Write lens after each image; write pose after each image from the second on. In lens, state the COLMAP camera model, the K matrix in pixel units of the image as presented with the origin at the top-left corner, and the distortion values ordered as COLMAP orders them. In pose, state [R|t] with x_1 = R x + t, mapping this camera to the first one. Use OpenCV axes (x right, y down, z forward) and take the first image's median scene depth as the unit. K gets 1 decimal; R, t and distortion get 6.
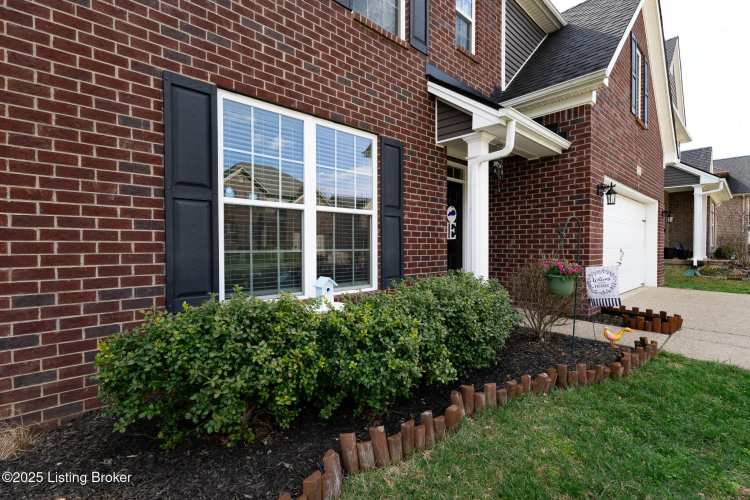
lens RADIAL K [[350.8, 0, 380.5], [0, 350.8, 248.6], [0, 0, 1]] dist [0.004598, -0.000006]
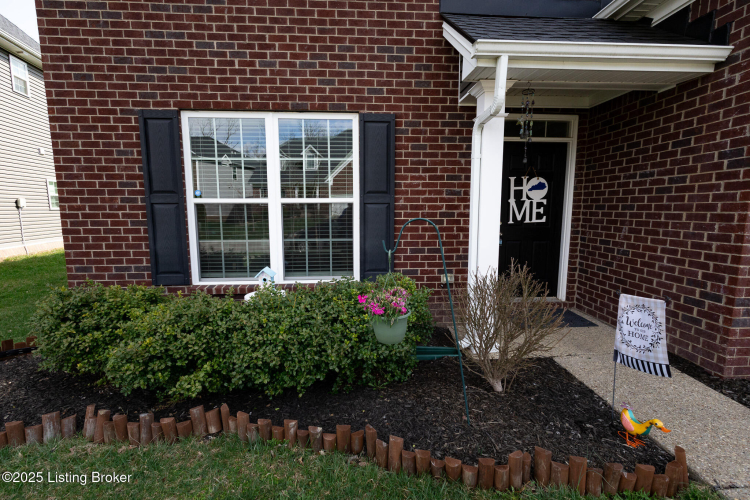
lens RADIAL K [[350.8, 0, 371.9], [0, 350.8, 250.4], [0, 0, 1]] dist [0.004598, -0.000006]
pose [[0.767249, 0.078526, -0.636524, 0.616508], [-0.004196, 0.993069, 0.117454, -0.079844], [0.641336, -0.087446, 0.762261, 0.307056]]
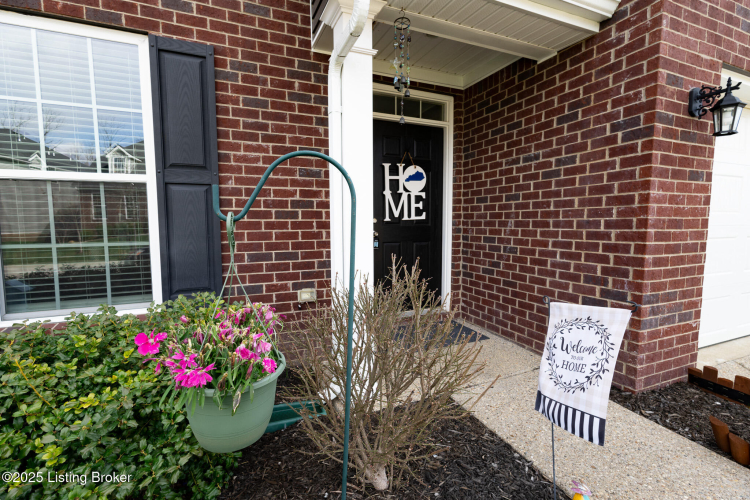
lens RADIAL K [[350.8, 0, 376.0], [0, 350.8, 250.2], [0, 0, 1]] dist [0.004598, -0.000006]
pose [[0.939125, 0.024239, -0.342721, 0.523725], [0.001444, 0.997221, 0.074484, -0.028307], [0.343574, -0.070444, 0.936480, 0.582582]]
